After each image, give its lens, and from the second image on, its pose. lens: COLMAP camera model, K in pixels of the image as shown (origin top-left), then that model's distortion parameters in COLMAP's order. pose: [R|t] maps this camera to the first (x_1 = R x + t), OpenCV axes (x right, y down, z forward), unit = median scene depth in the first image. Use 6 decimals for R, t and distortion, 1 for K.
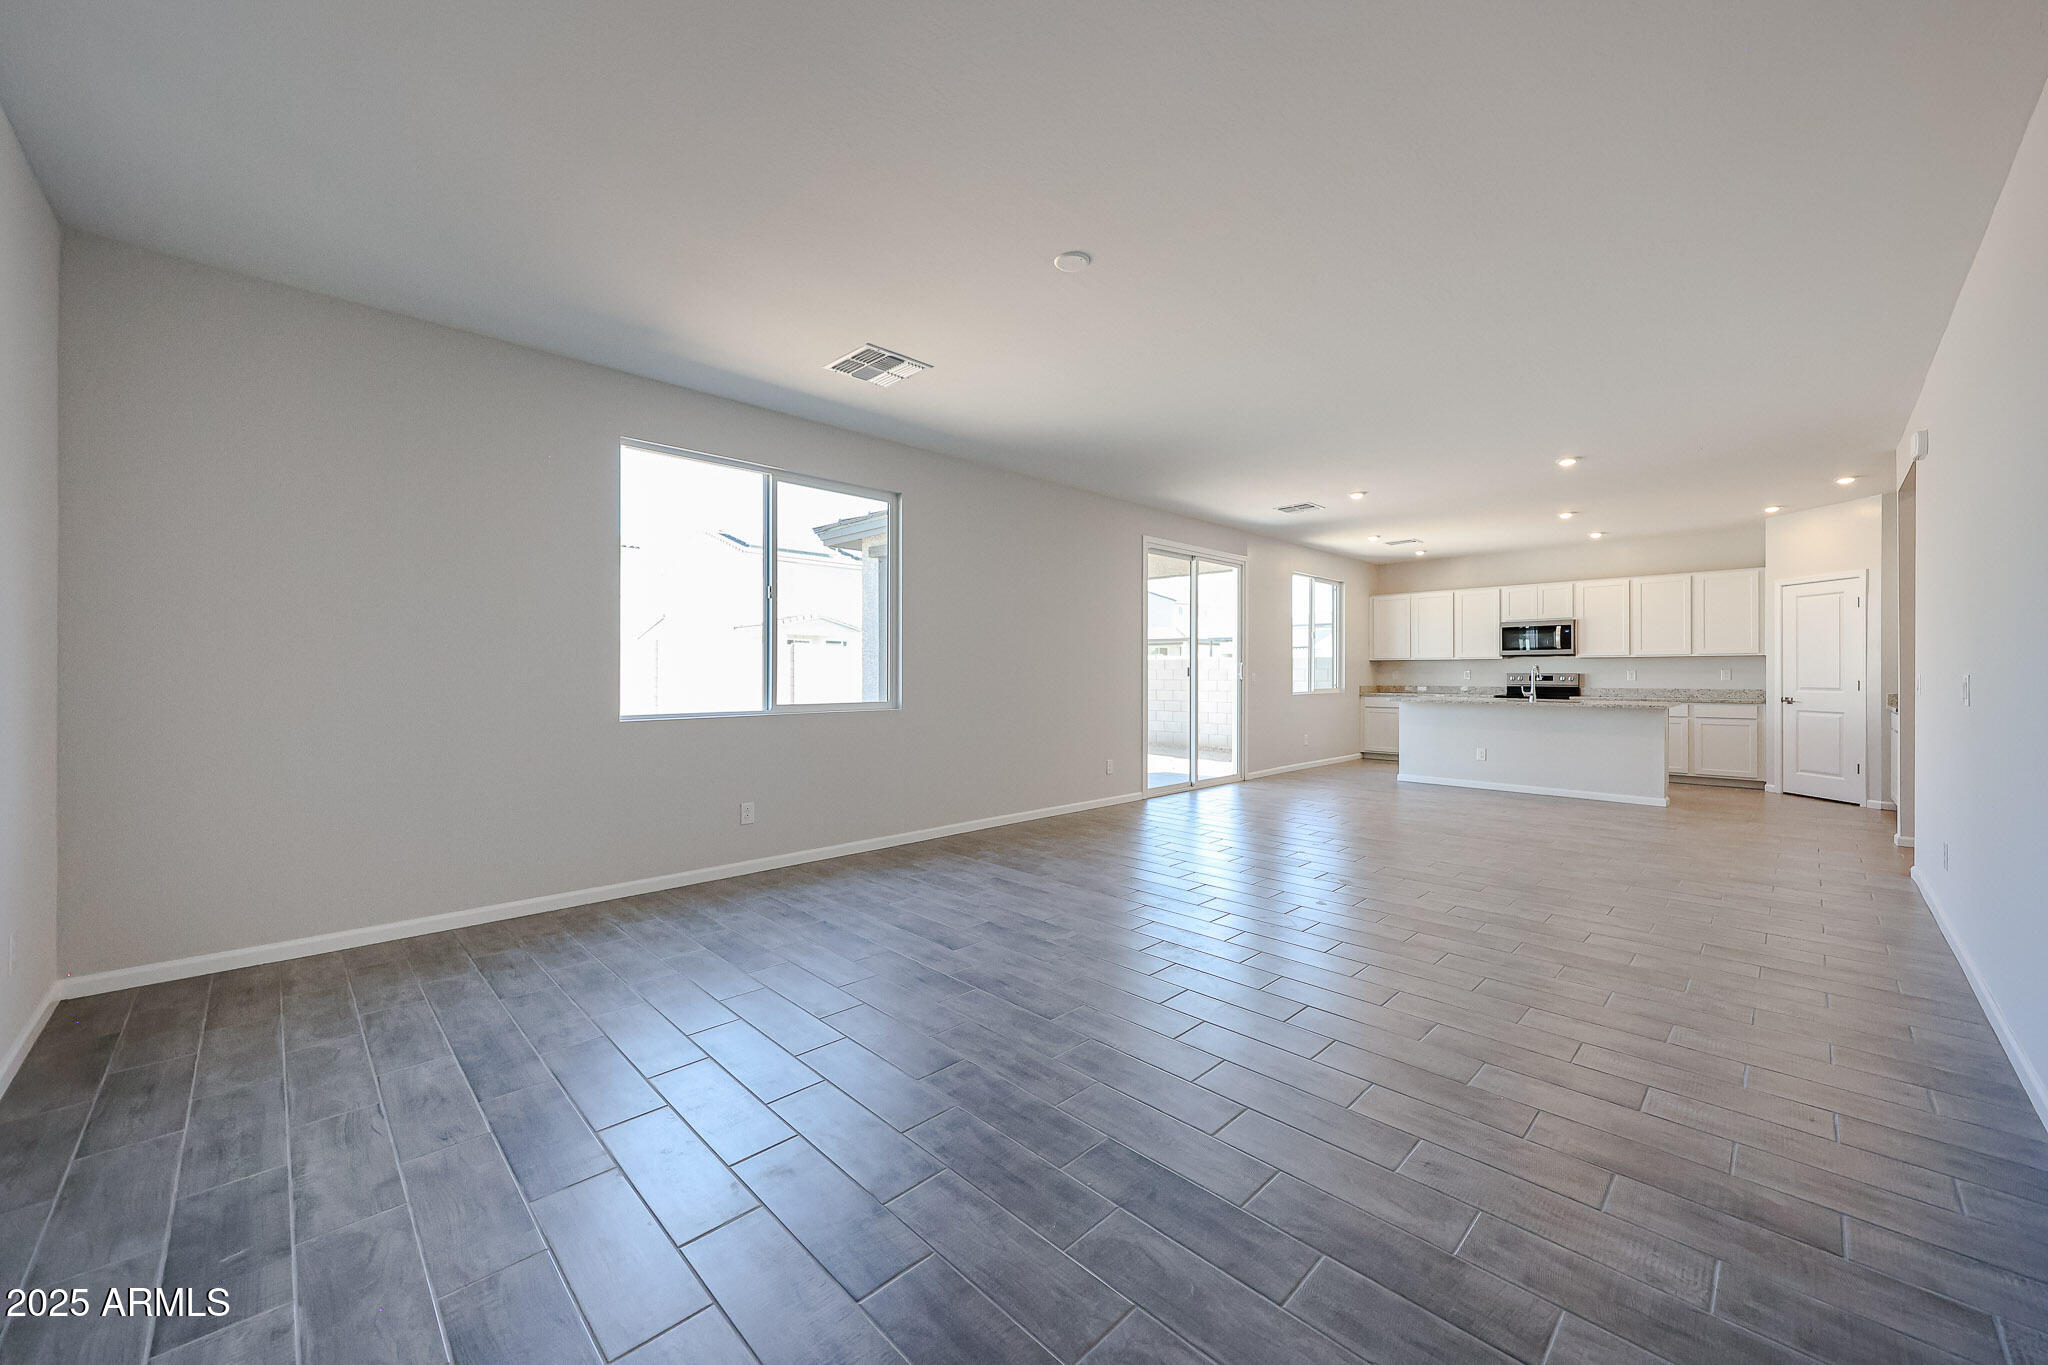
lens RADIAL K [[740.0, 0, 1041.2], [0, 740.0, 670.0], [0, 0, 1]] dist [-0.008189, -0.001055]
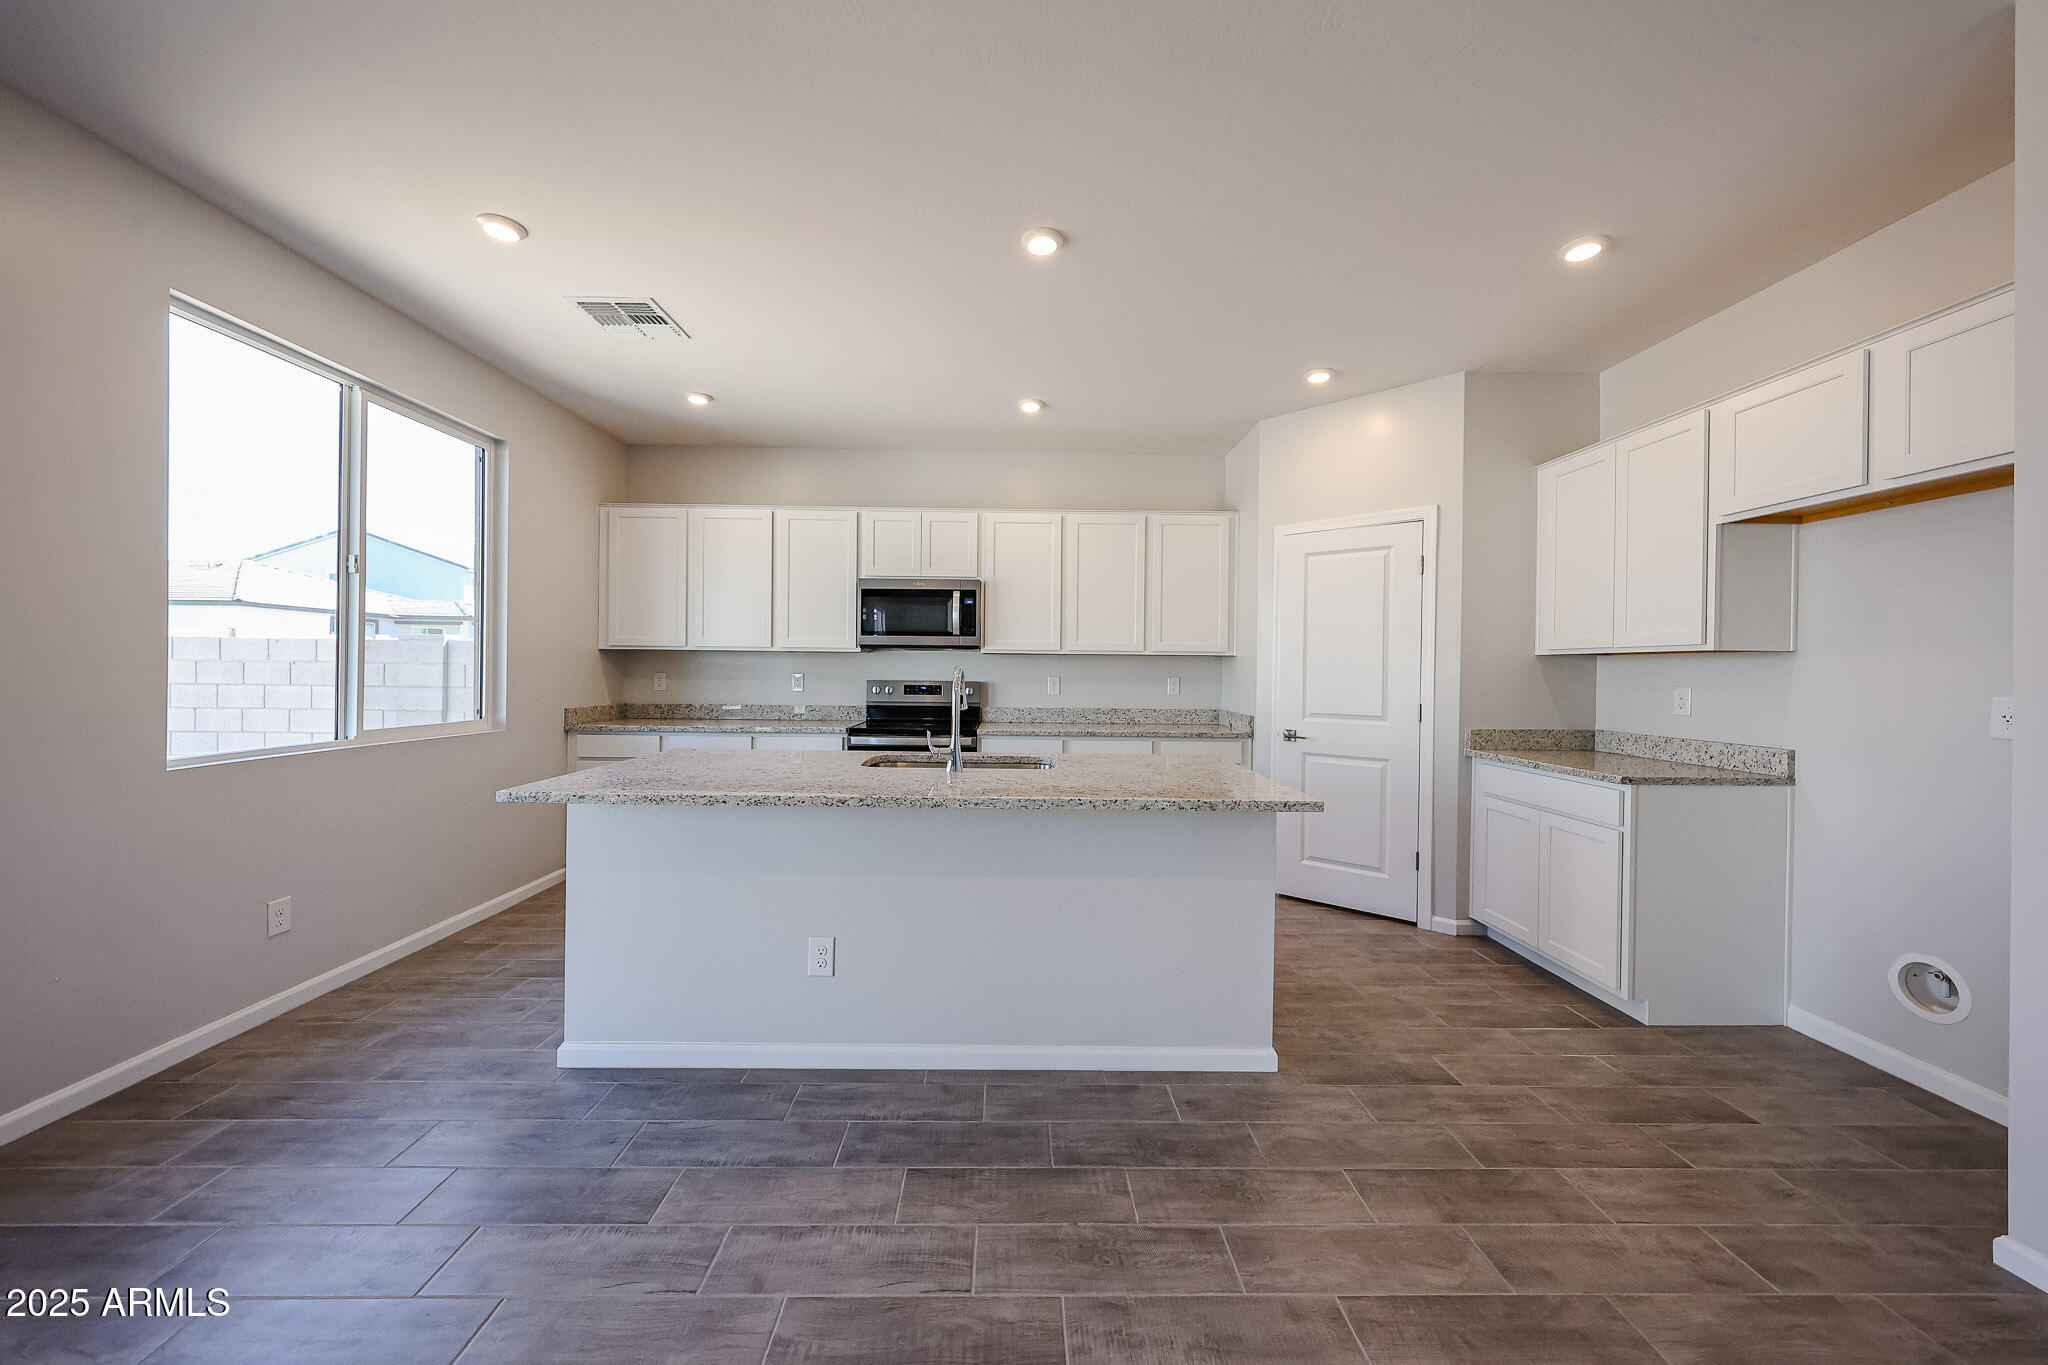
lens RADIAL K [[693.3, 0, 1029.4], [0, 693.3, 670.1], [0, 0, 1]] dist [0.002341, -0.000033]
pose [[0.702076, 0.006518, 0.712072, 0.390679], [-0.013975, 0.999892, 0.004626, -0.007010], [-0.711965, -0.013199, 0.702091, 0.618470]]
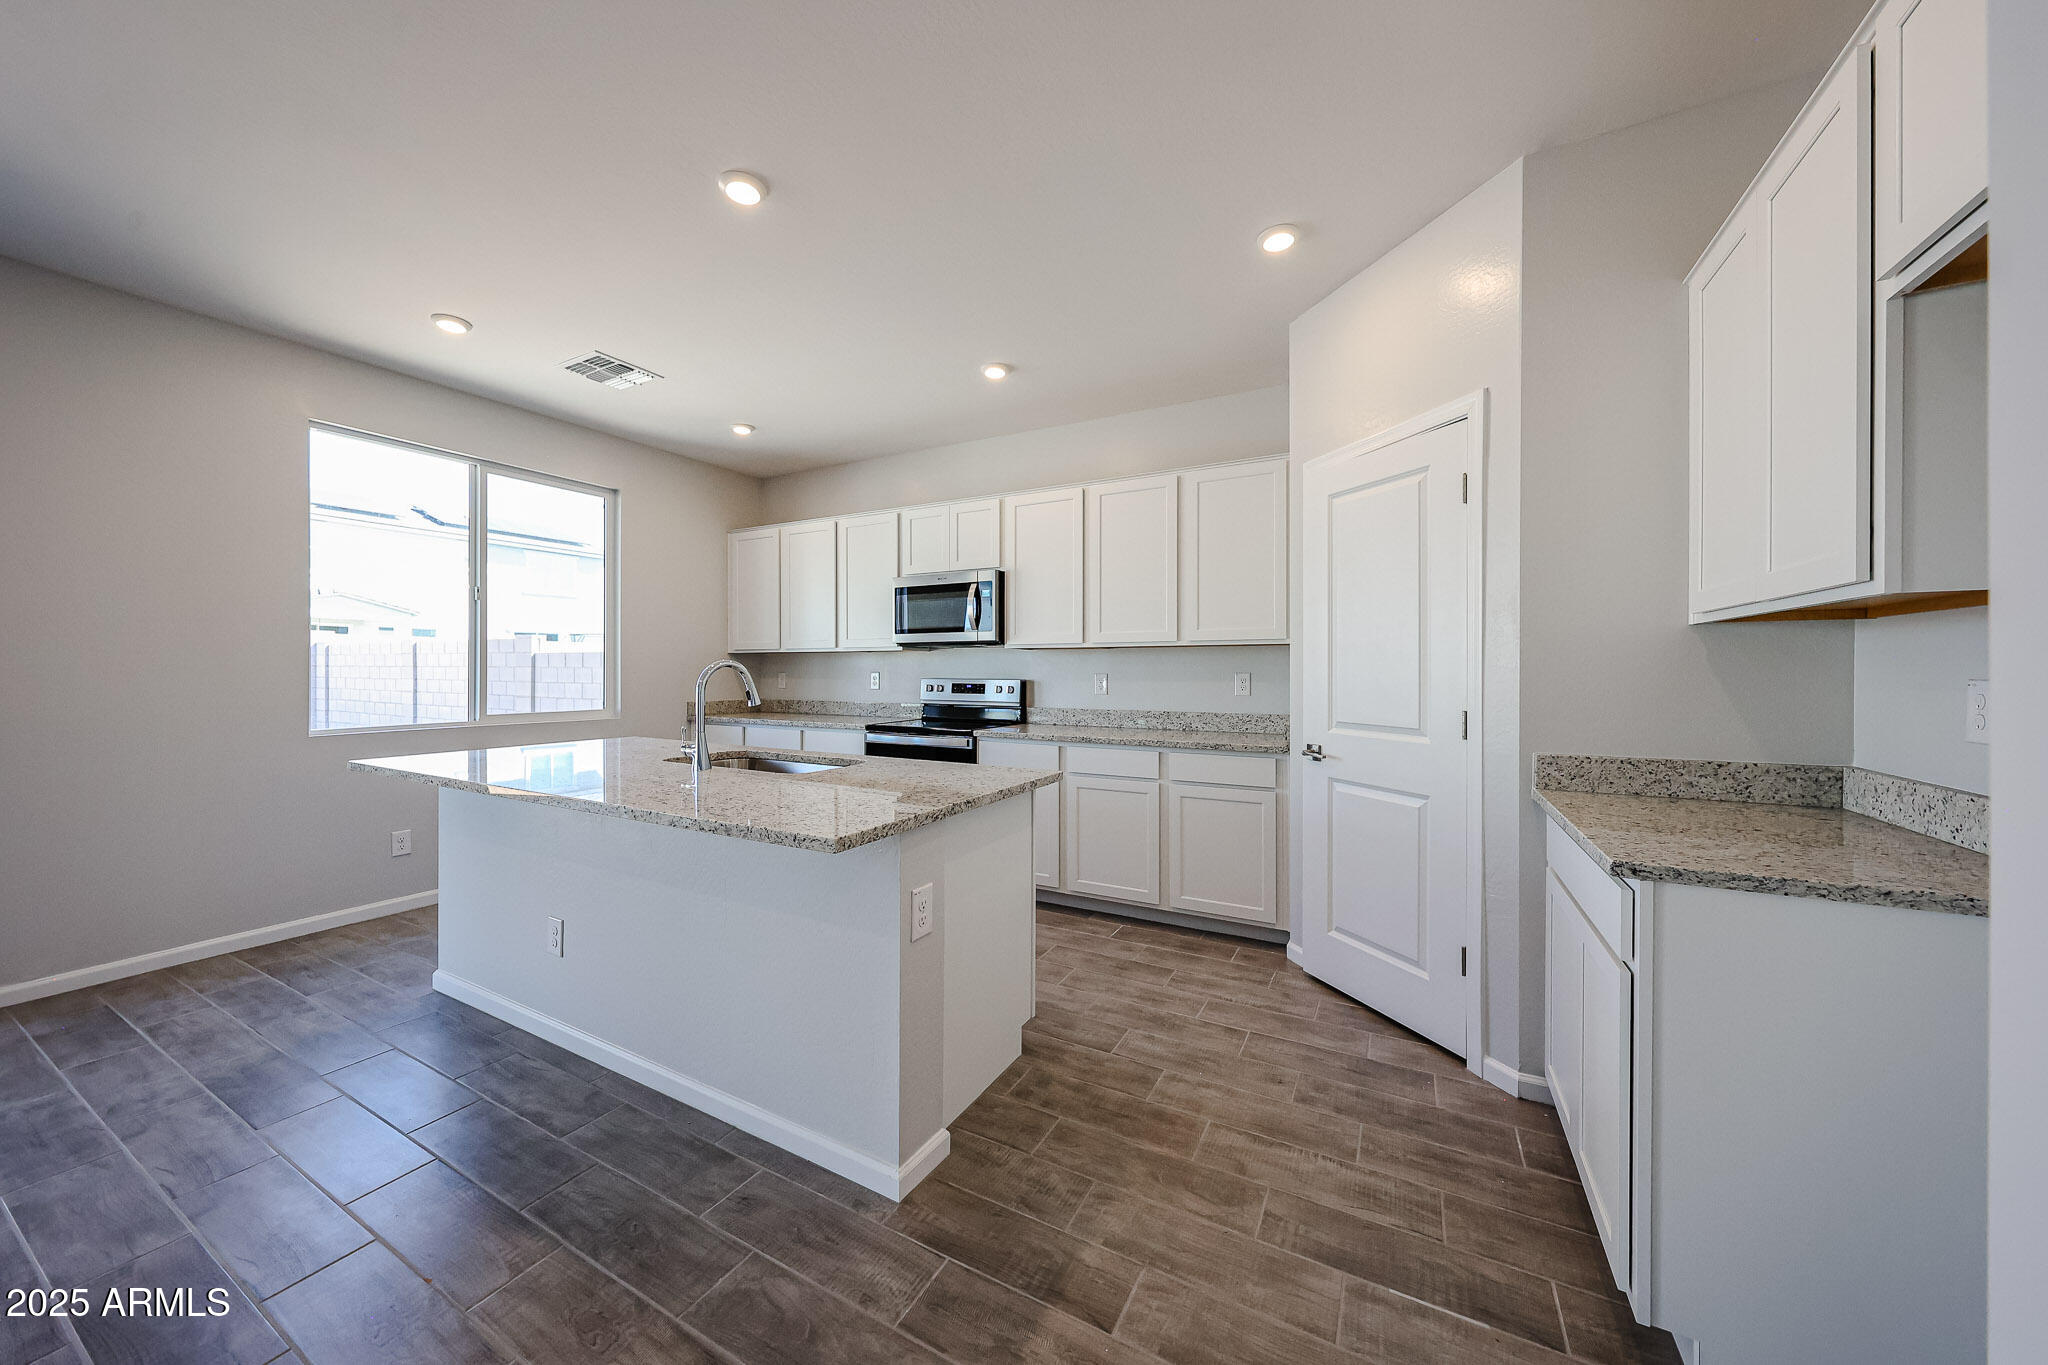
lens RADIAL K [[693.3, 0, 1031.7], [0, 693.3, 668.3], [0, 0, 1]] dist [0.002341, -0.000033]
pose [[0.959044, 0.000379, 0.283257, 0.607522], [-0.001297, 0.999994, 0.003055, -0.004694], [-0.283254, -0.003297, 0.959039, 0.544668]]
